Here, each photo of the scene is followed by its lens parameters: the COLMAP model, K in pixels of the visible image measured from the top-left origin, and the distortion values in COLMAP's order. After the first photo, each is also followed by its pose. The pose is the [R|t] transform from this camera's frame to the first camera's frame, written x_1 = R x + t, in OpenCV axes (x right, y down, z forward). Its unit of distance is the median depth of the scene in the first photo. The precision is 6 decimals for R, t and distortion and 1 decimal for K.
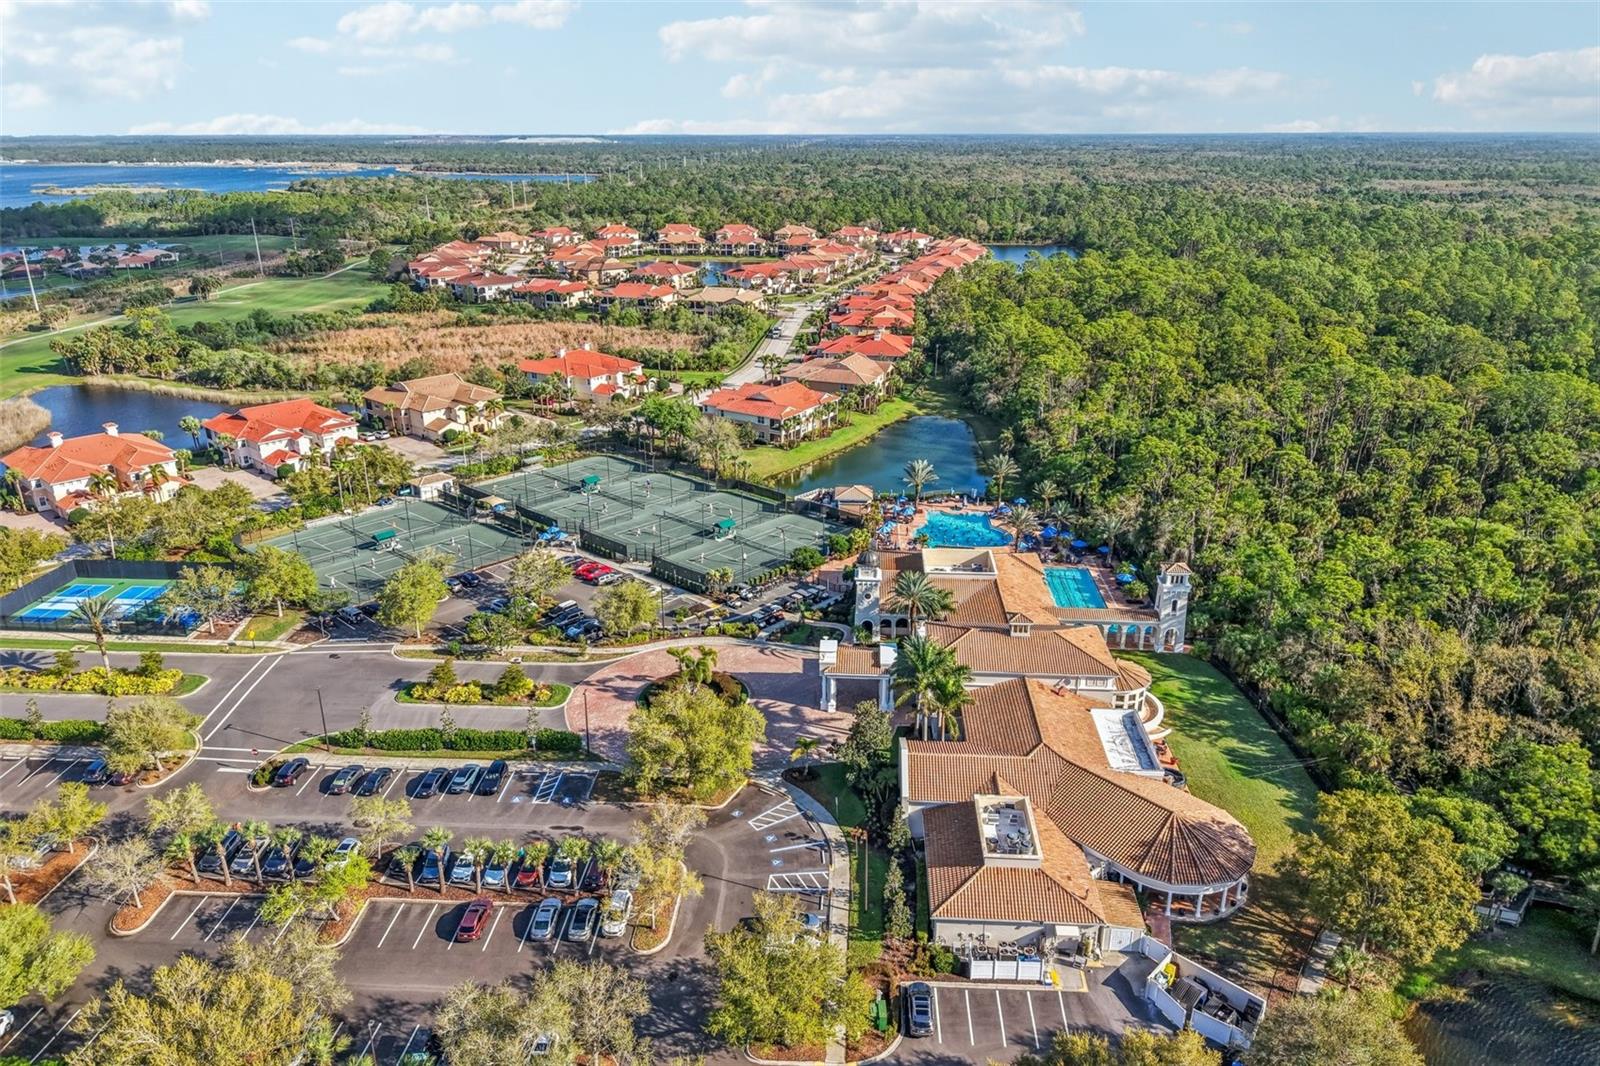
lens RADIAL K [[1106.7, 0, 800.0], [0, 1106.7, 533.0], [0, 0, 1]] dist [0.028613, -0.000219]
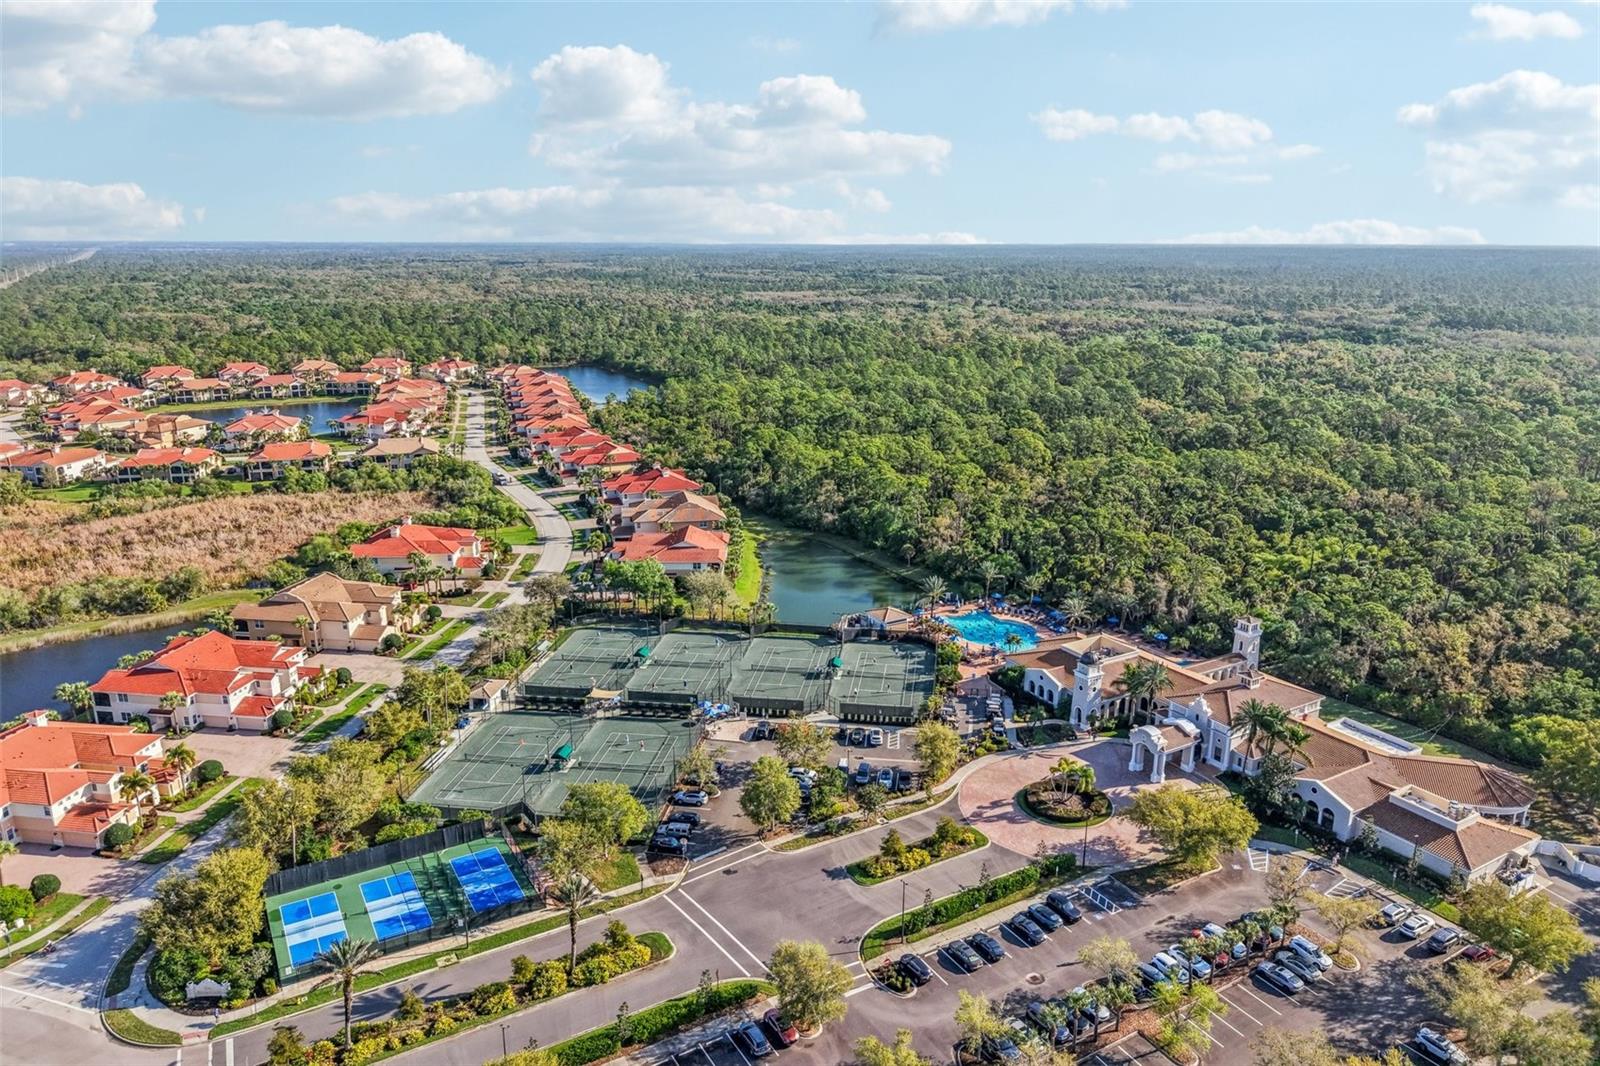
lens RADIAL K [[1106.7, 0, 800.0], [0, 1106.7, 533.0], [0, 0, 1]] dist [0.028613, -0.000219]
pose [[0.824680, -0.146692, 0.546246, -0.646852], [0.192732, 0.980864, -0.027566, -0.106395], [-0.531750, 0.128012, 0.837171, 0.091660]]
